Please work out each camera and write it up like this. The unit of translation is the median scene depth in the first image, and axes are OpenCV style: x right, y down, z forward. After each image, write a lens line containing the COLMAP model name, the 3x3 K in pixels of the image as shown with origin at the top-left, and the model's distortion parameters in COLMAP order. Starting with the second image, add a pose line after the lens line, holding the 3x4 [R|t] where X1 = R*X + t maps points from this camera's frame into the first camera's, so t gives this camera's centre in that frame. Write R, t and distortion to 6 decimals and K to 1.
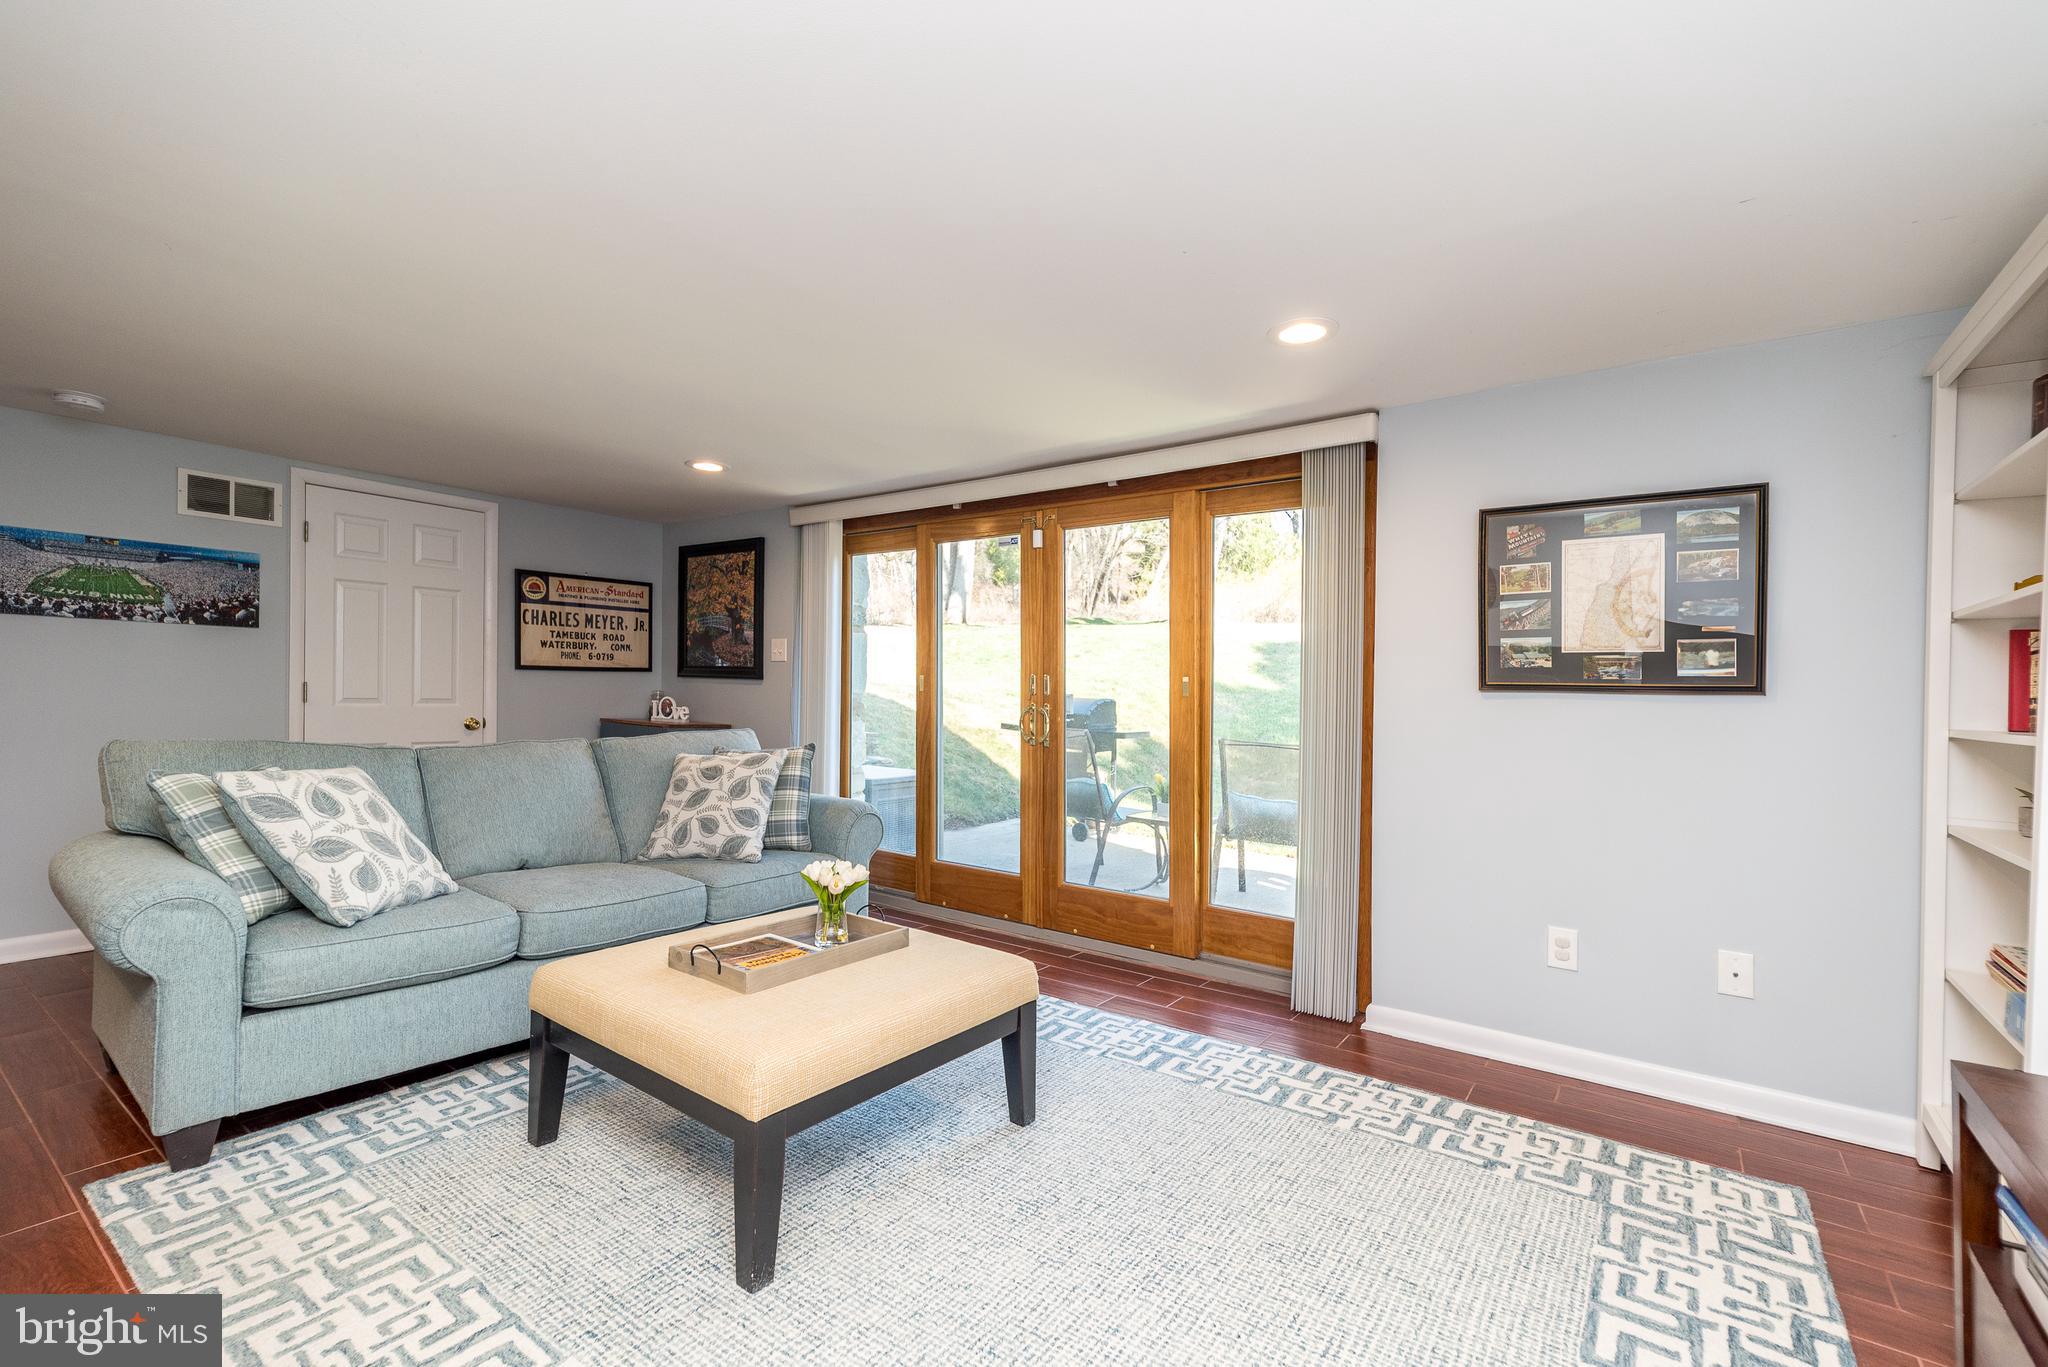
lens RADIAL K [[895.3, 0, 1007.9], [0, 895.3, 696.4], [0, 0, 1]] dist [0.000605, 0.000072]
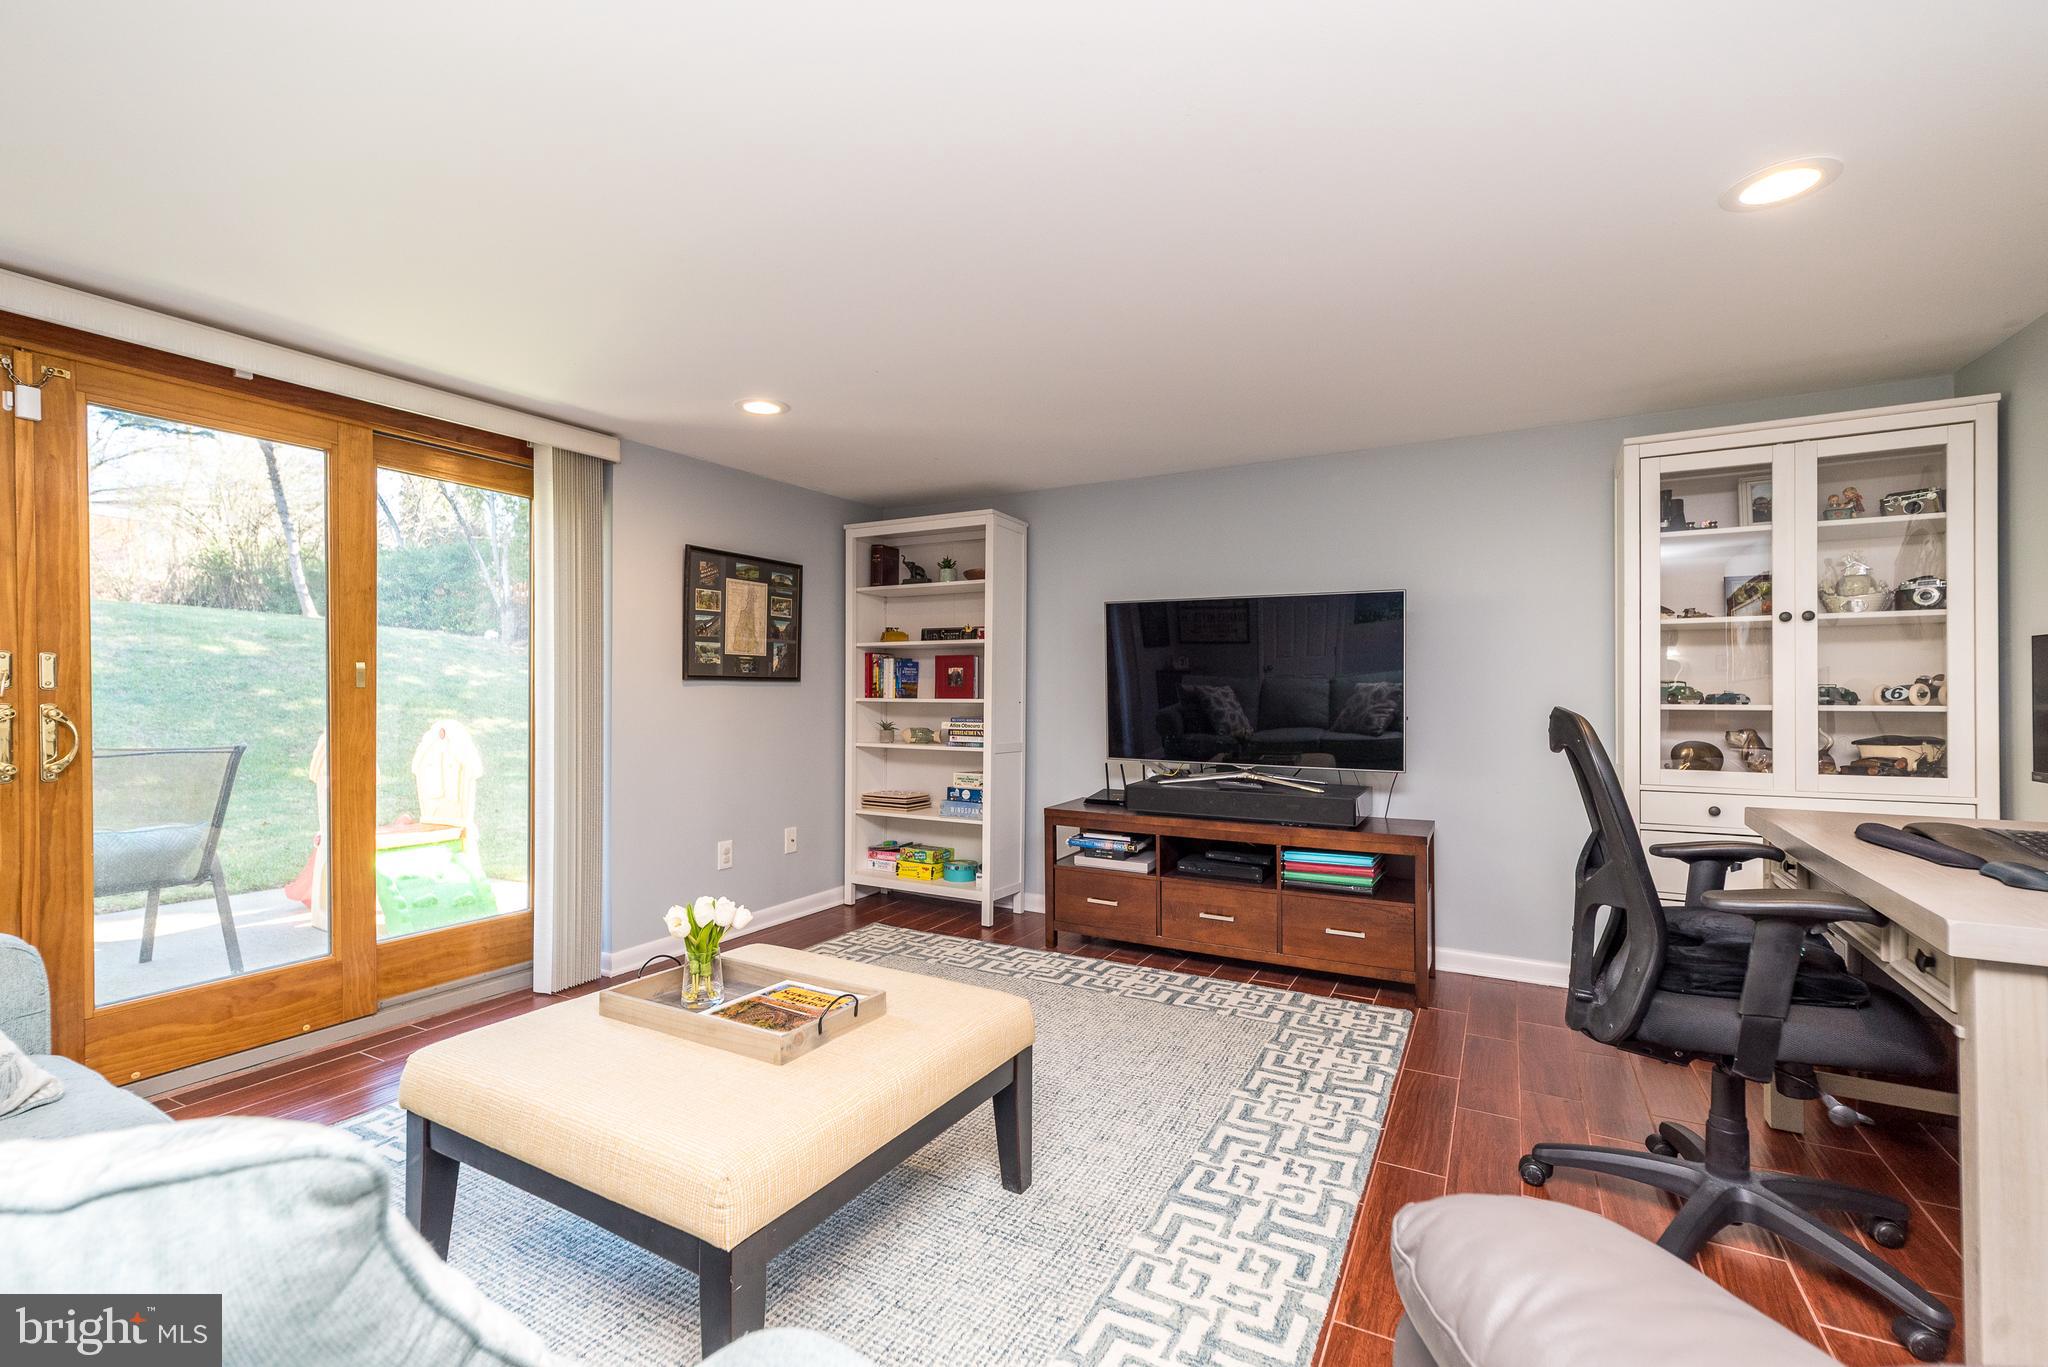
lens RADIAL K [[869.4, 0, 1036.4], [0, 869.4, 688.2], [0, 0, 1]] dist [-0.001439, 0.000330]
pose [[-0.138547, -0.015875, 0.990229, -0.868230], [0.000168, 0.999871, 0.016053, -0.015723], [-0.990356, 0.002391, -0.138526, 0.697748]]
